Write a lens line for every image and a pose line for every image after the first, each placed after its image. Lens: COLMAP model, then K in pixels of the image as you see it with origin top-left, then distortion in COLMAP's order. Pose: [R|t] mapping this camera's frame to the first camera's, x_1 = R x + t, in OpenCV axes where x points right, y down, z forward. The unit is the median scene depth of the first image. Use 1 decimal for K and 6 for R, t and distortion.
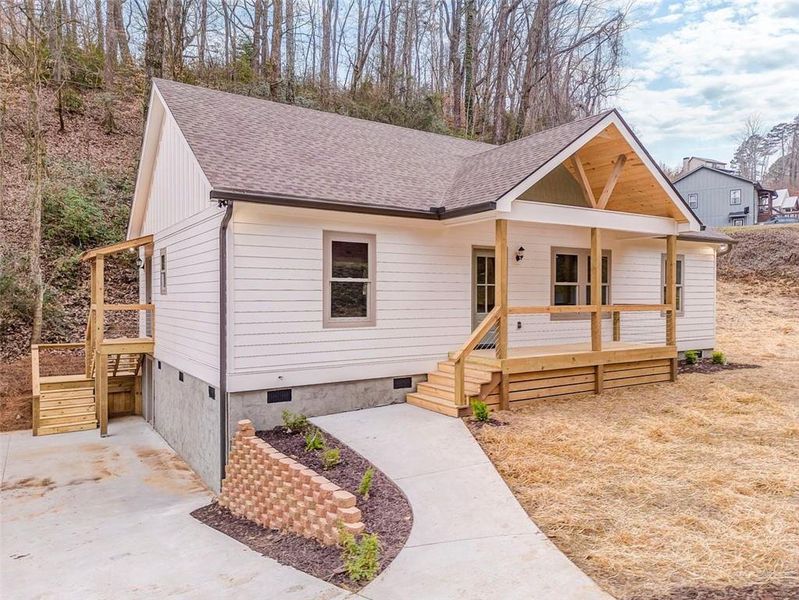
lens RADIAL K [[549.1, 0, 396.1], [0, 549.1, 298.6], [0, 0, 1]] dist [0.047261, -0.034321]
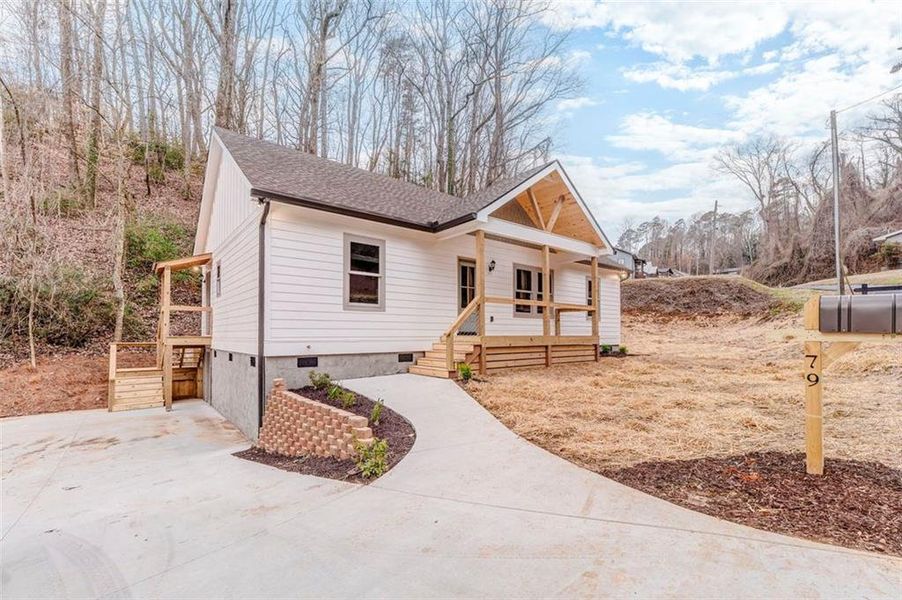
lens RADIAL K [[381.3, 0, 438.1], [0, 381.3, 318.3], [0, 0, 1]] dist [0.003982, 0.000007]
pose [[0.994971, 0.000442, 0.100159, -0.002922], [0.003471, 0.999237, -0.038890, 0.102195], [-0.100100, 0.039042, 0.994211, 0.091243]]
